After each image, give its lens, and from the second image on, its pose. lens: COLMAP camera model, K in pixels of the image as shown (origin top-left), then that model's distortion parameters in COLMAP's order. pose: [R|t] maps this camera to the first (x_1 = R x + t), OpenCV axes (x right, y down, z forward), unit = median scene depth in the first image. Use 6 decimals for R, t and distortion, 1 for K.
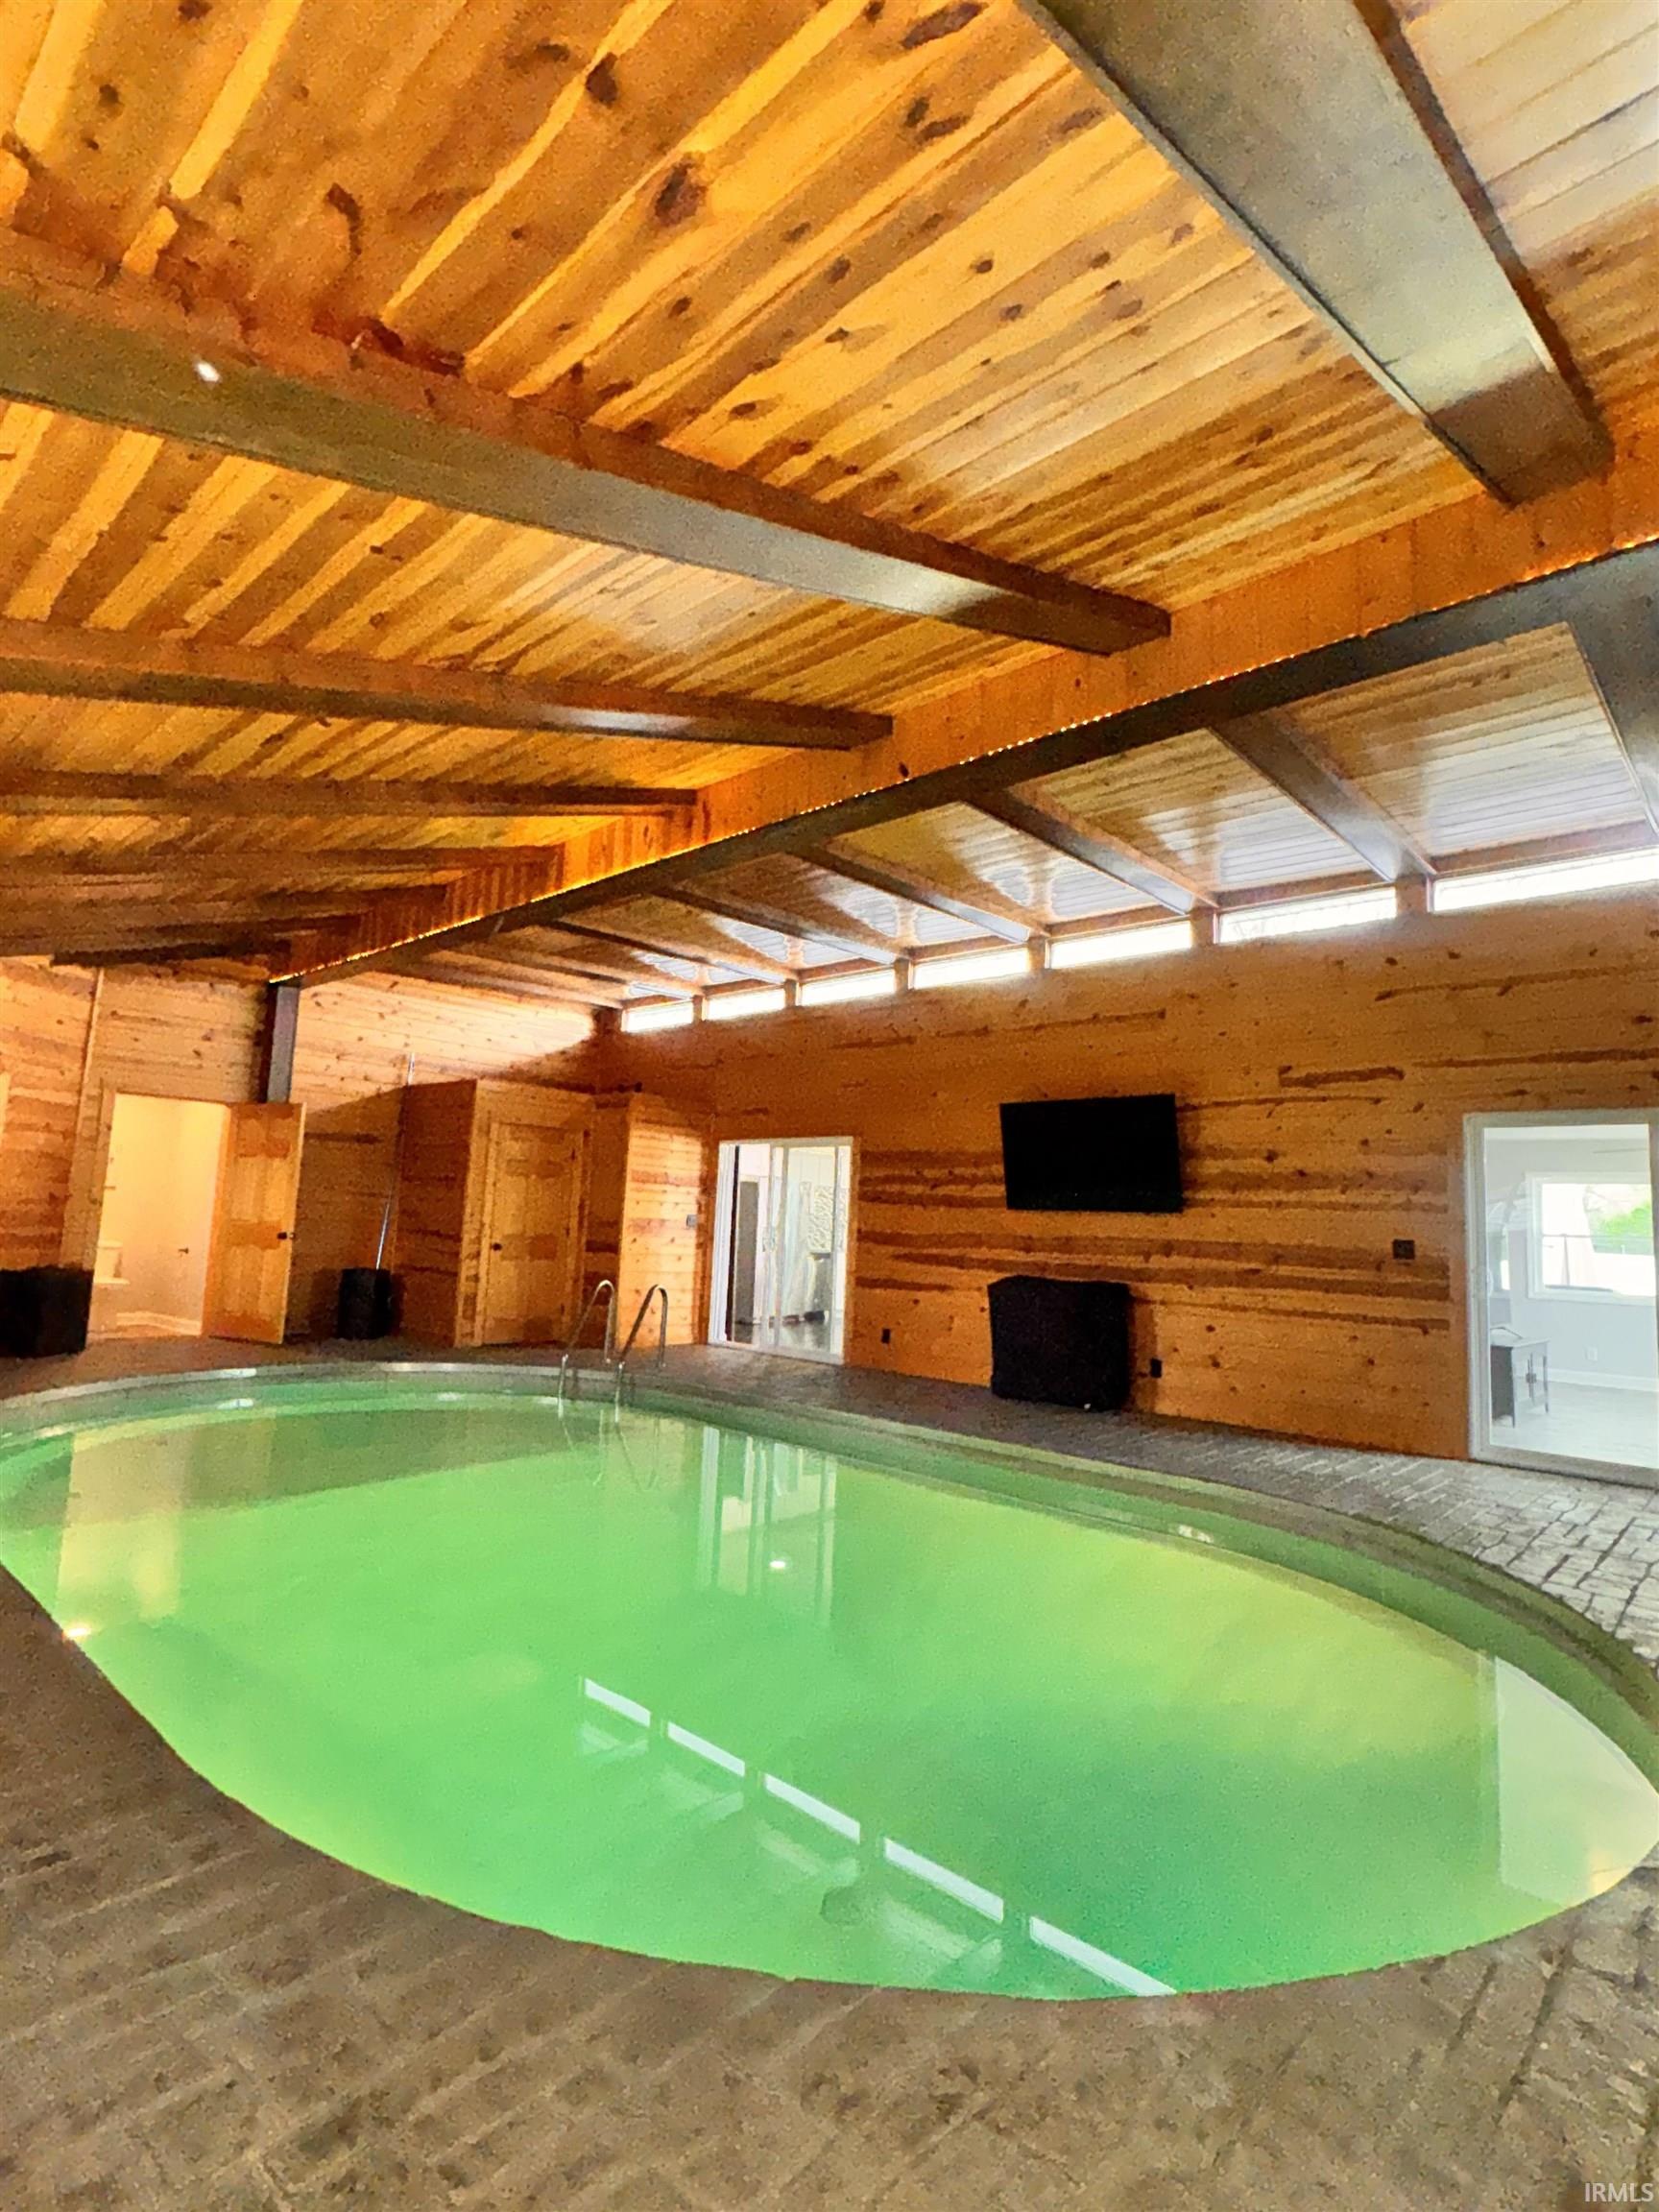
lens RADIAL K [[1084.5, 0, 829.5], [0, 1084.5, 1106.0], [0, 0, 1]] dist [-0.000350, -0.000029]
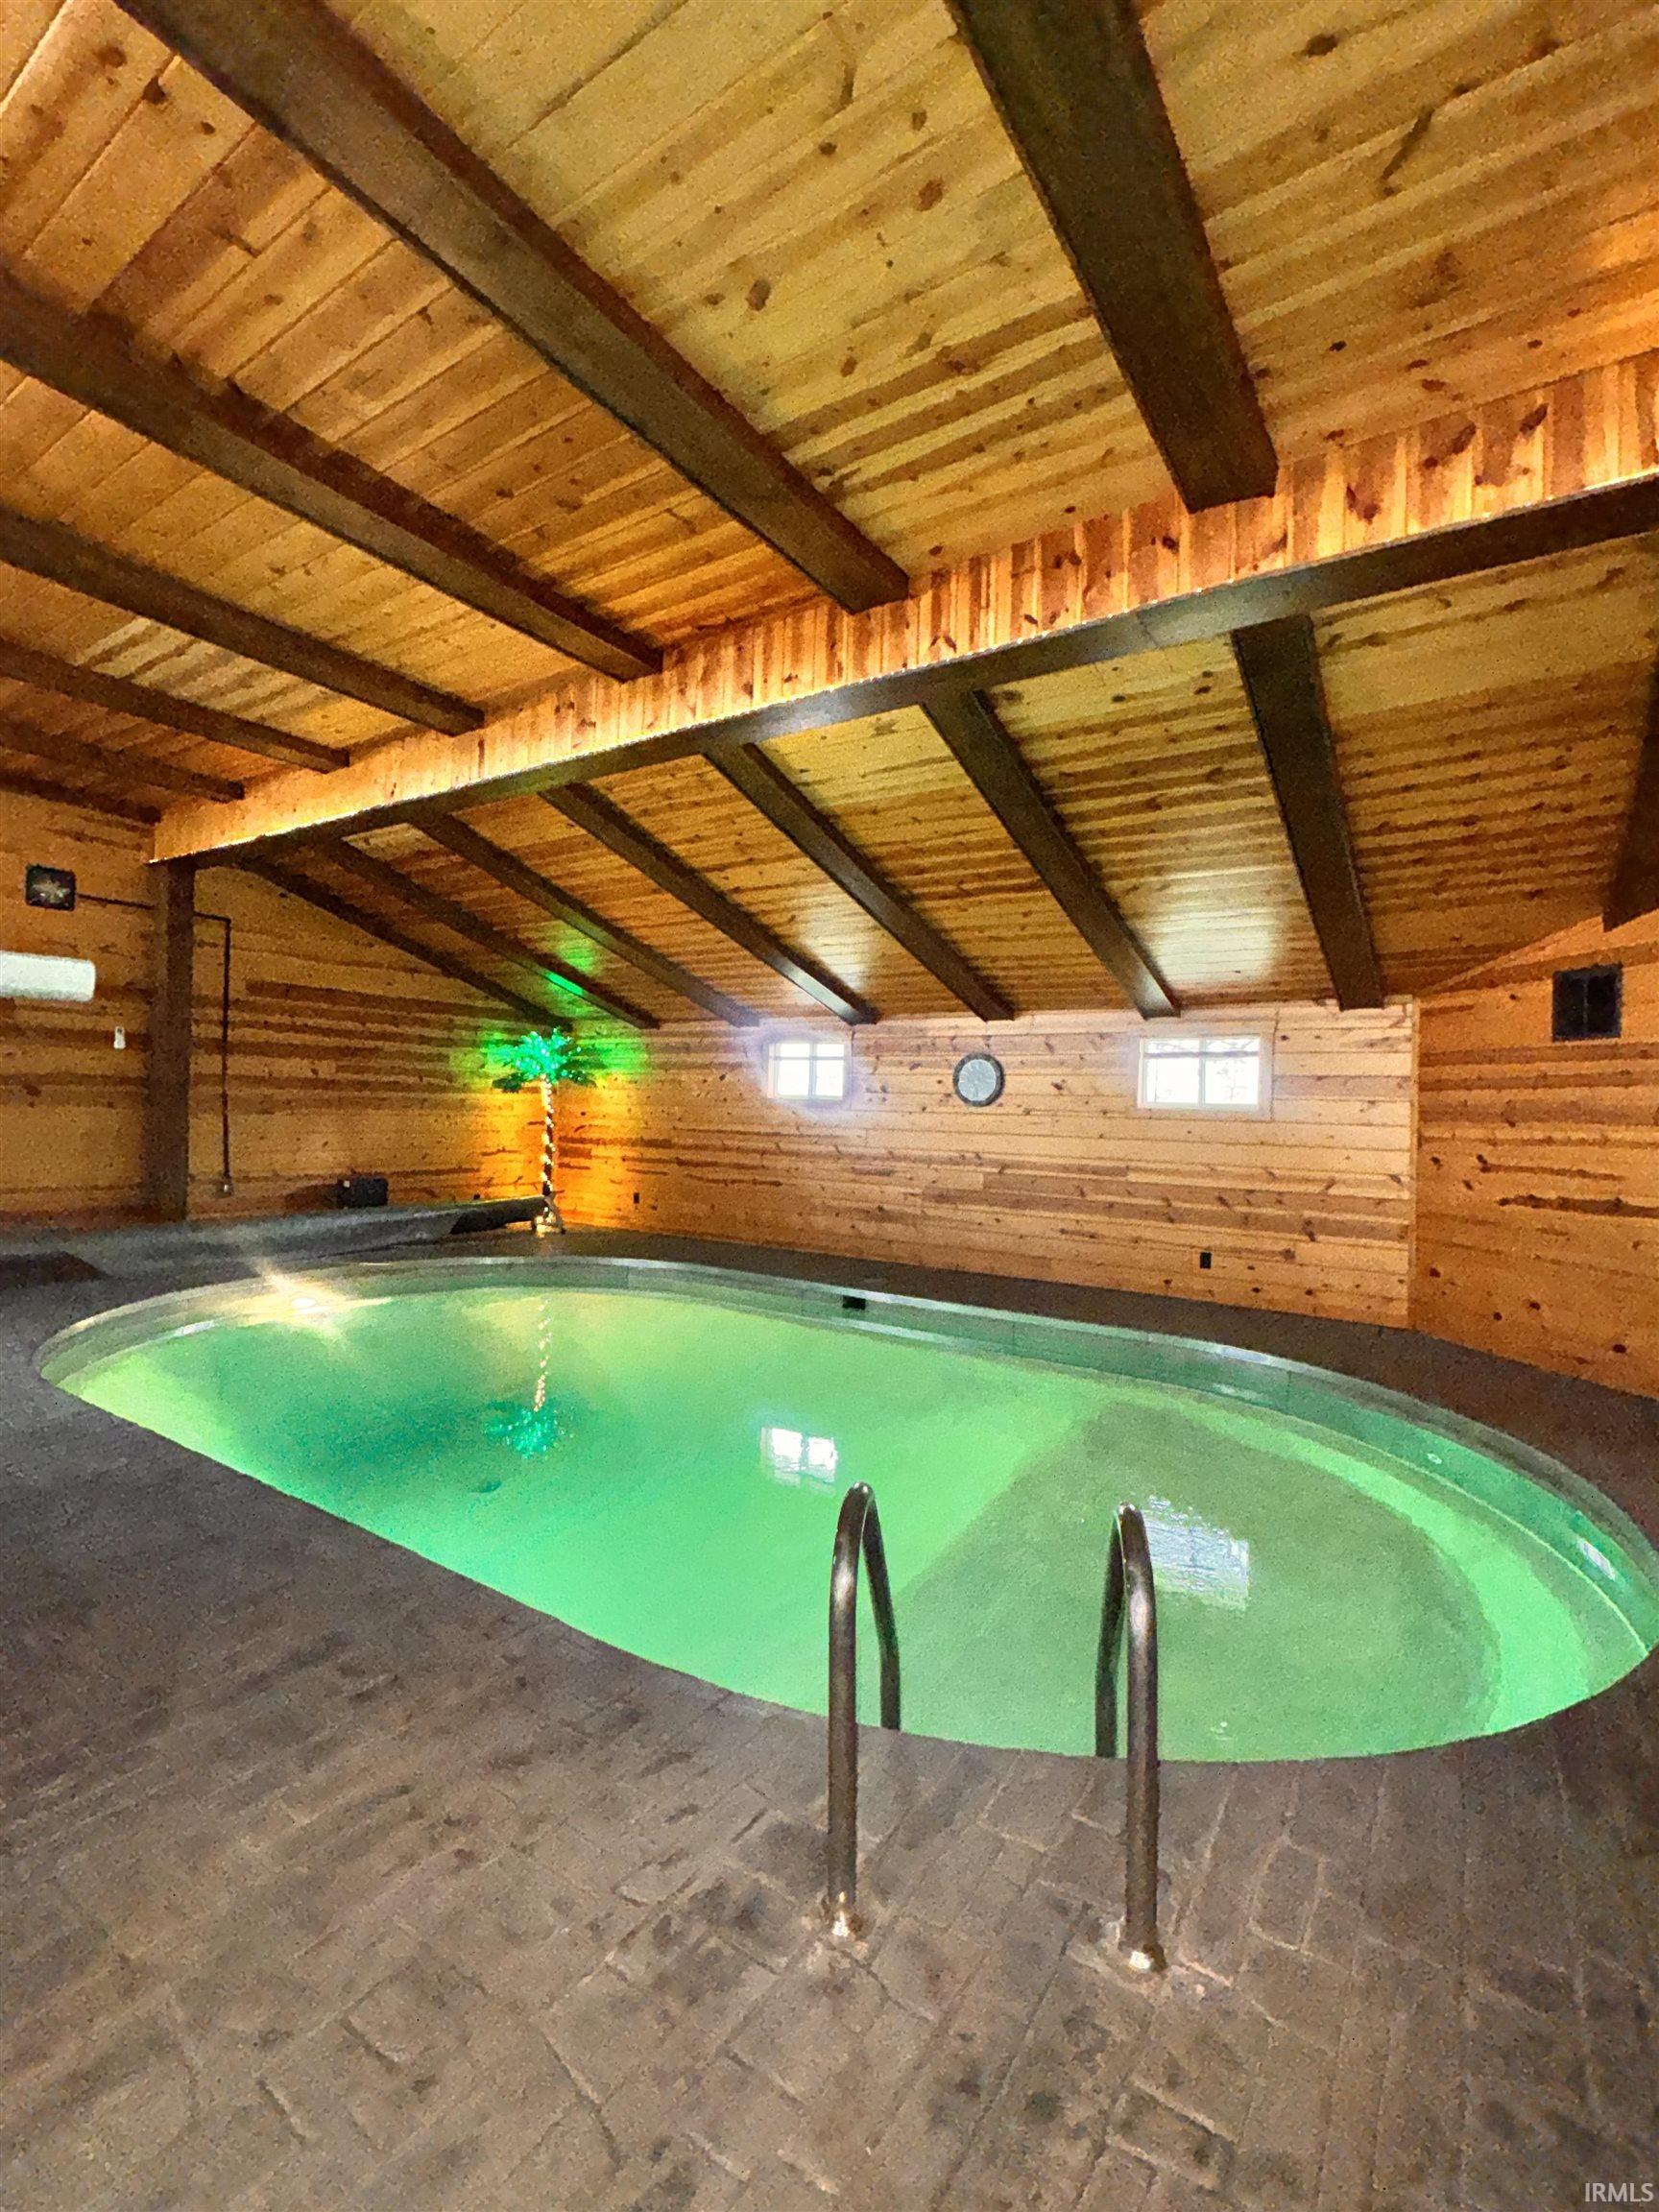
lens RADIAL K [[972.5, 0, 829.5], [0, 972.5, 1106.0], [0, 0, 1]] dist [-0.000016, -0.000002]
pose [[-0.986157, -0.066119, -0.152065, 0.215081], [-0.049061, 0.992347, -0.113313, 0.087598], [0.158393, -0.104284, -0.981854, 0.794759]]
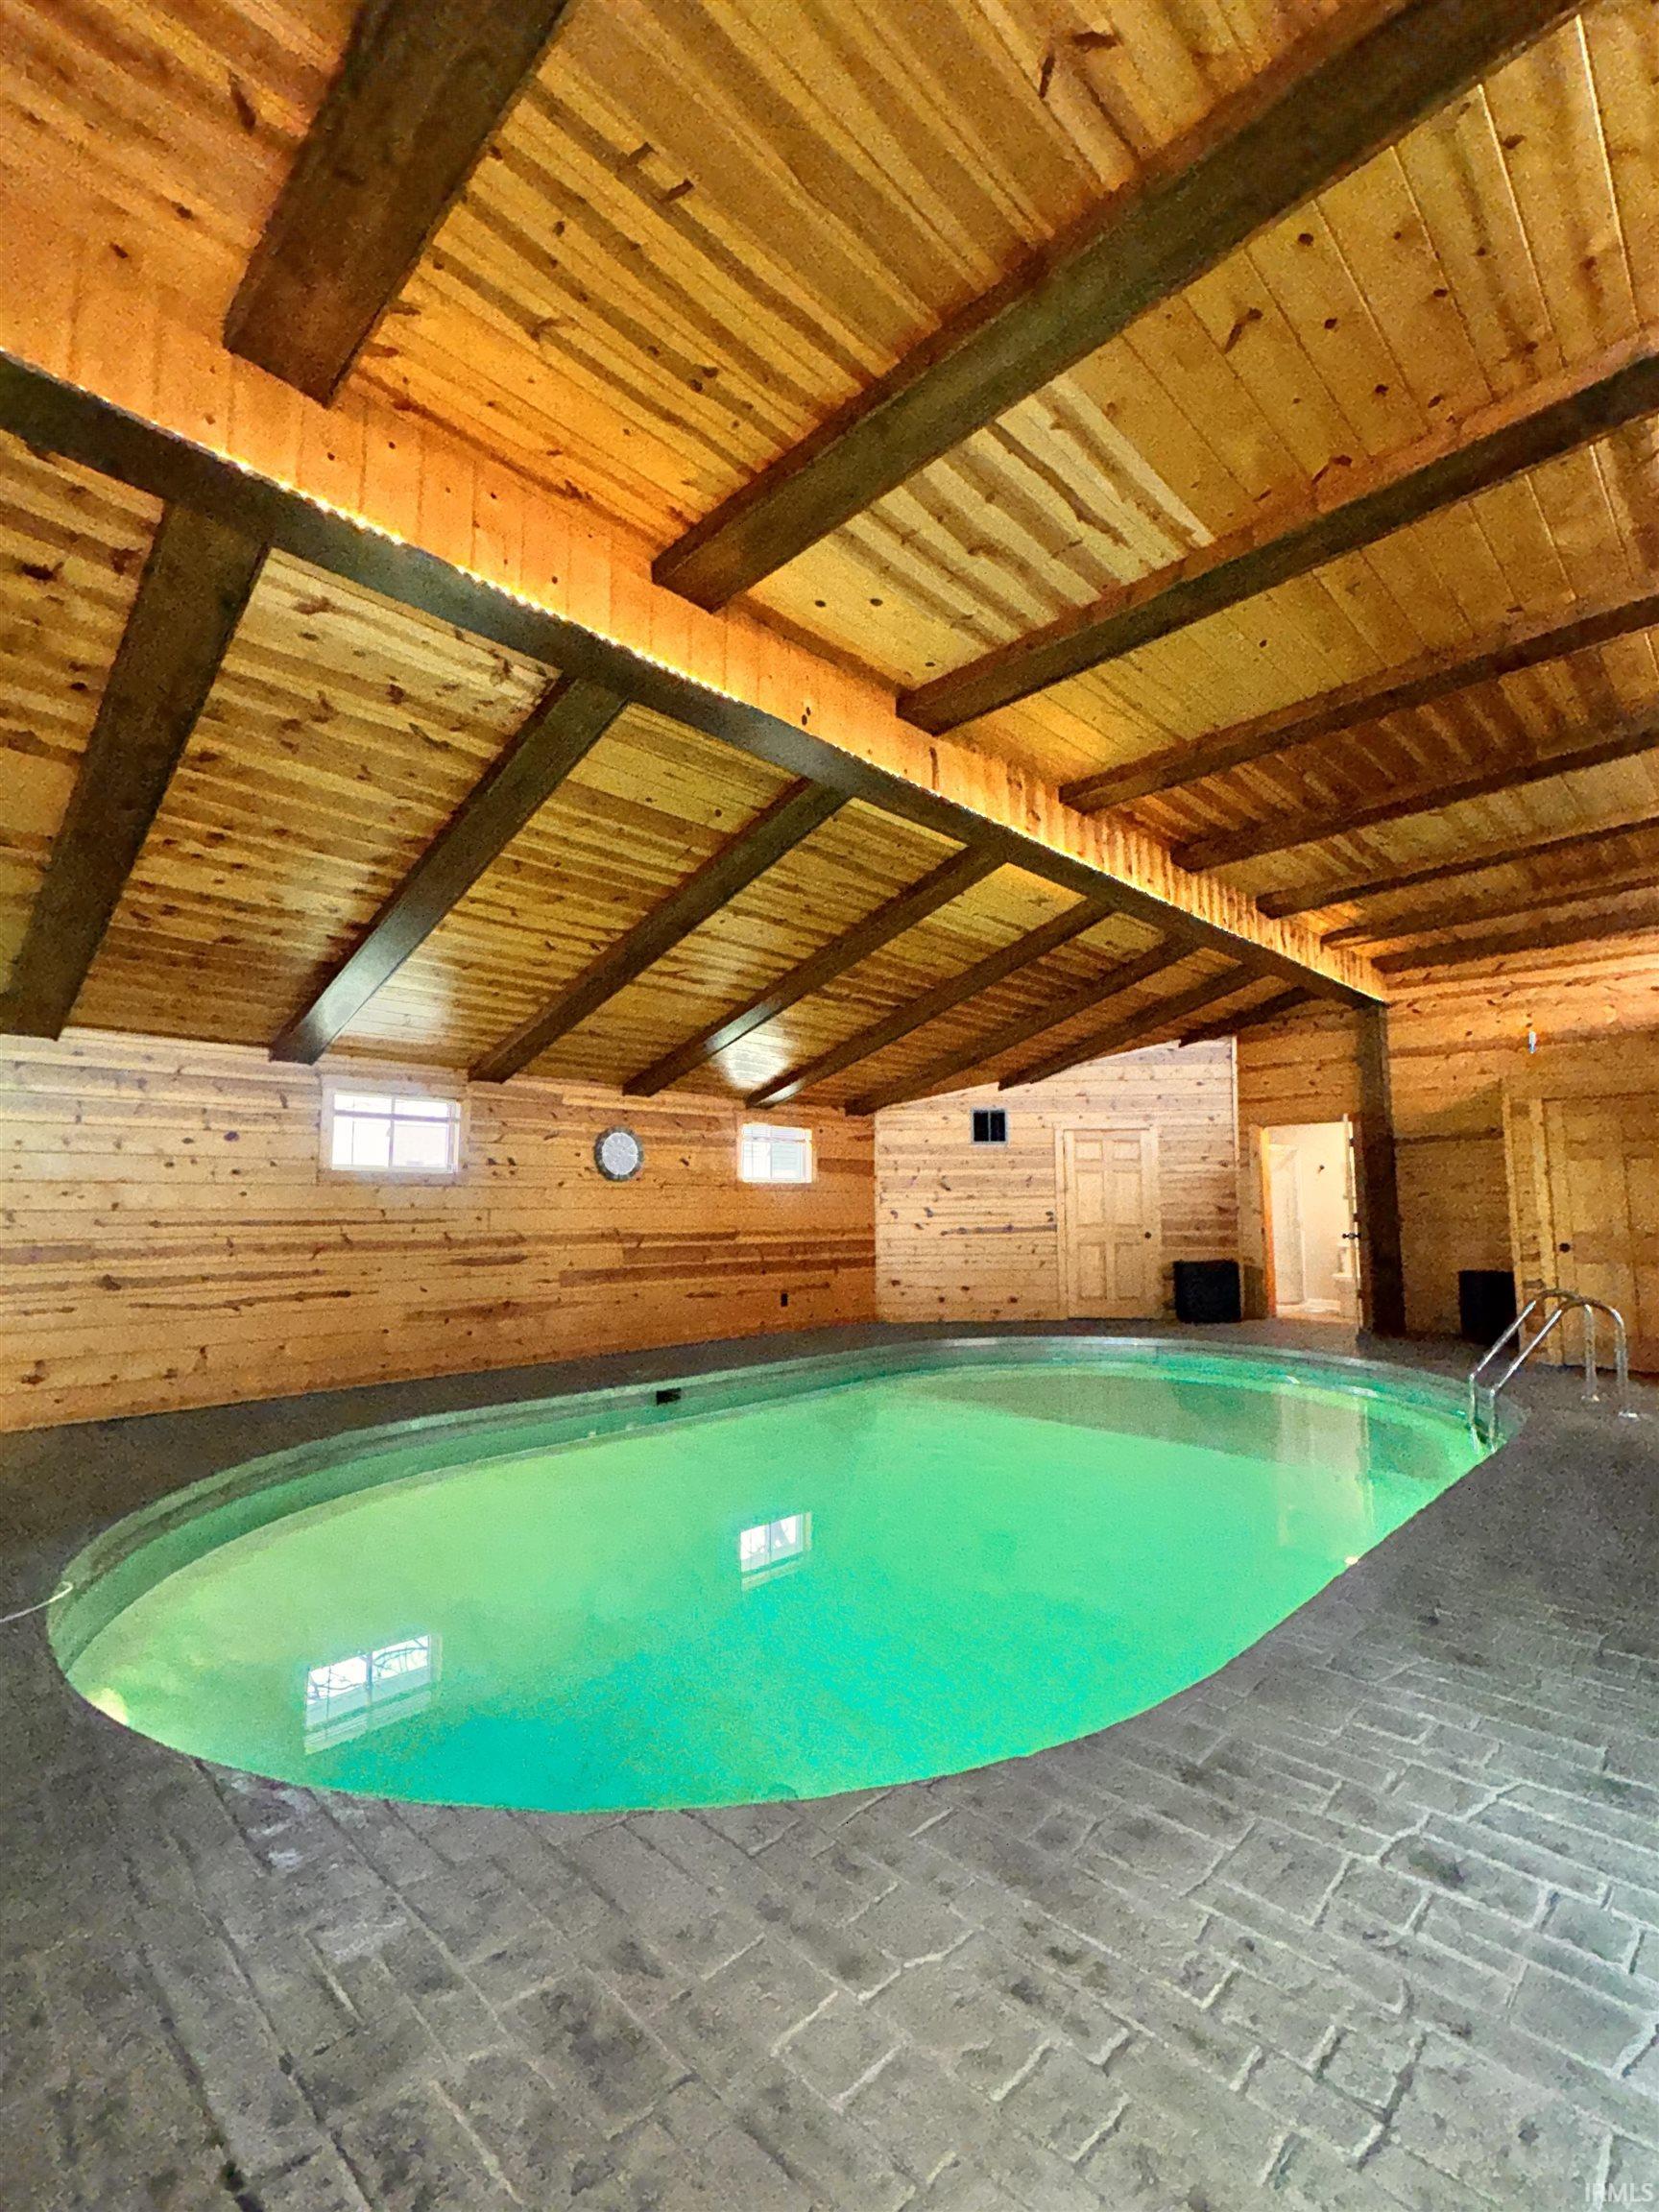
lens RADIAL K [[972.5, 0, 829.5], [0, 972.5, 1106.0], [0, 0, 1]] dist [-0.000016, -0.000002]
pose [[-0.044748, -0.145104, -0.988404, 0.491241], [0.108520, 0.982834, -0.149200, 0.077388], [0.993087, -0.113938, -0.028233, 0.501537]]
